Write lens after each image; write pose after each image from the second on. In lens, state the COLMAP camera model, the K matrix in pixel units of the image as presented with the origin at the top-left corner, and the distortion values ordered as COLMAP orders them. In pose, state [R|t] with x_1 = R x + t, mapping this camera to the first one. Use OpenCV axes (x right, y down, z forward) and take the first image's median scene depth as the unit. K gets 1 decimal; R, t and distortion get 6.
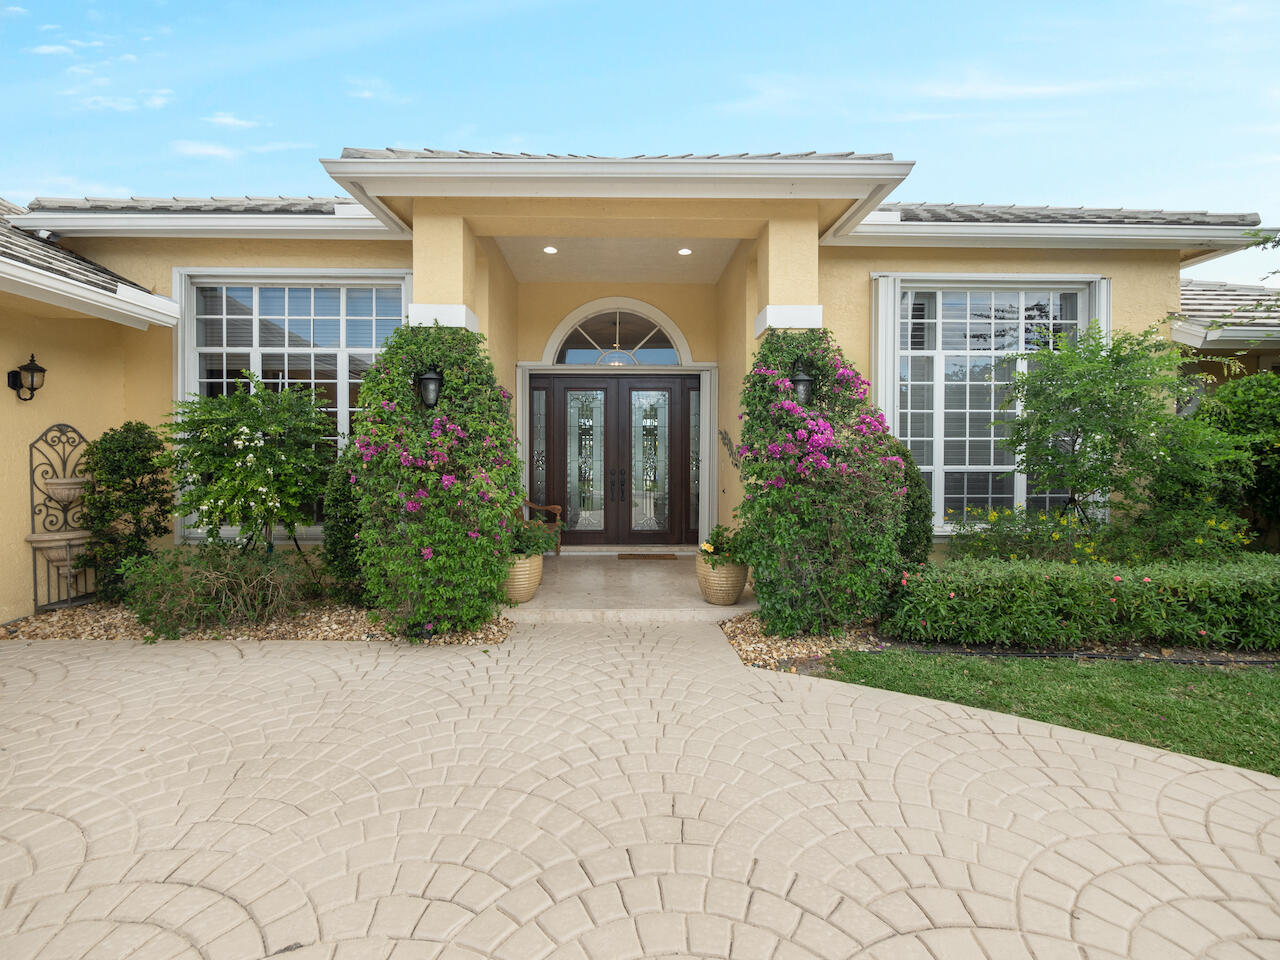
lens RADIAL K [[557.3, 0, 631.1], [0, 557.3, 472.2], [0, 0, 1]] dist [-0.006055, 0.000183]
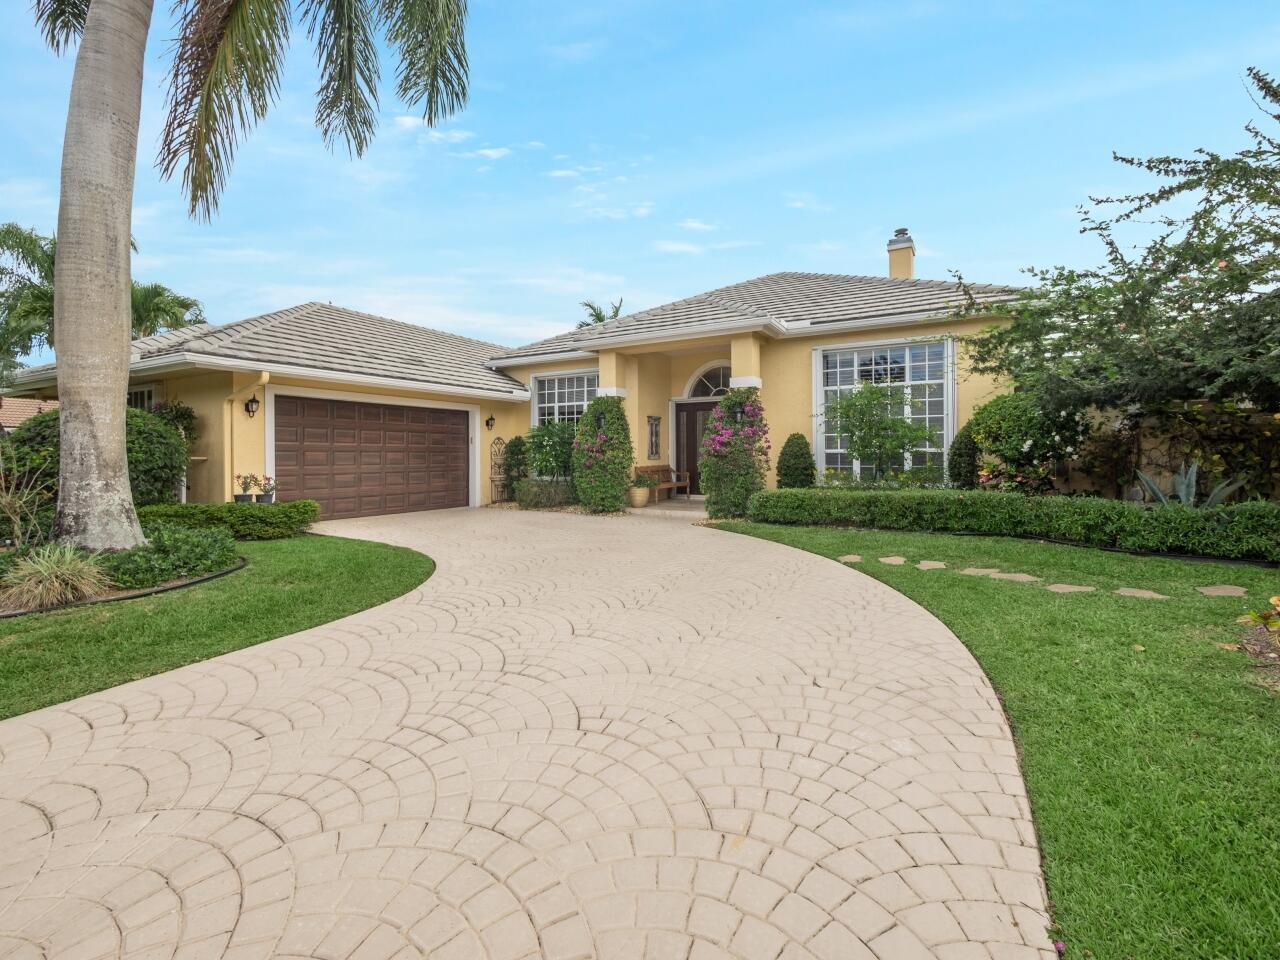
lens RADIAL K [[557.3, 0, 631.1], [0, 557.3, 472.2], [0, 0, 1]] dist [-0.006055, 0.000183]
pose [[0.853557, 0.011647, -0.520869, 1.032275], [-0.005399, 0.999894, 0.013511, 0.049790], [0.520971, -0.008720, 0.853530, -1.076451]]
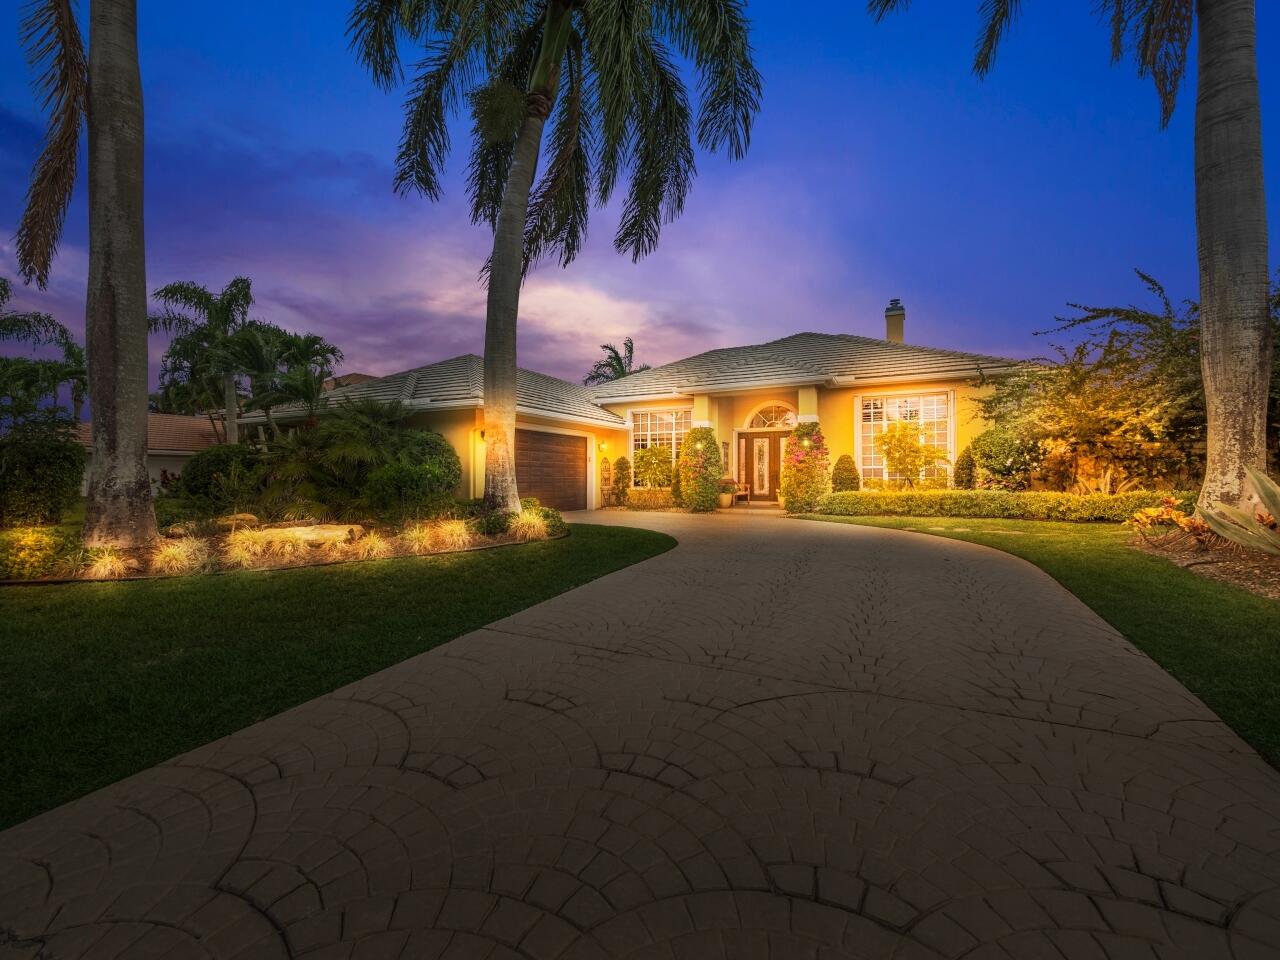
lens RADIAL K [[520.1, 0, 637.4], [0, 520.1, 489.5], [0, 0, 1]] dist [0.001638, 0.000254]
pose [[0.879448, 0.008797, -0.475914, 0.823781], [-0.007586, 0.999961, 0.004466, 0.112715], [0.475935, -0.000318, 0.879480, -1.975820]]
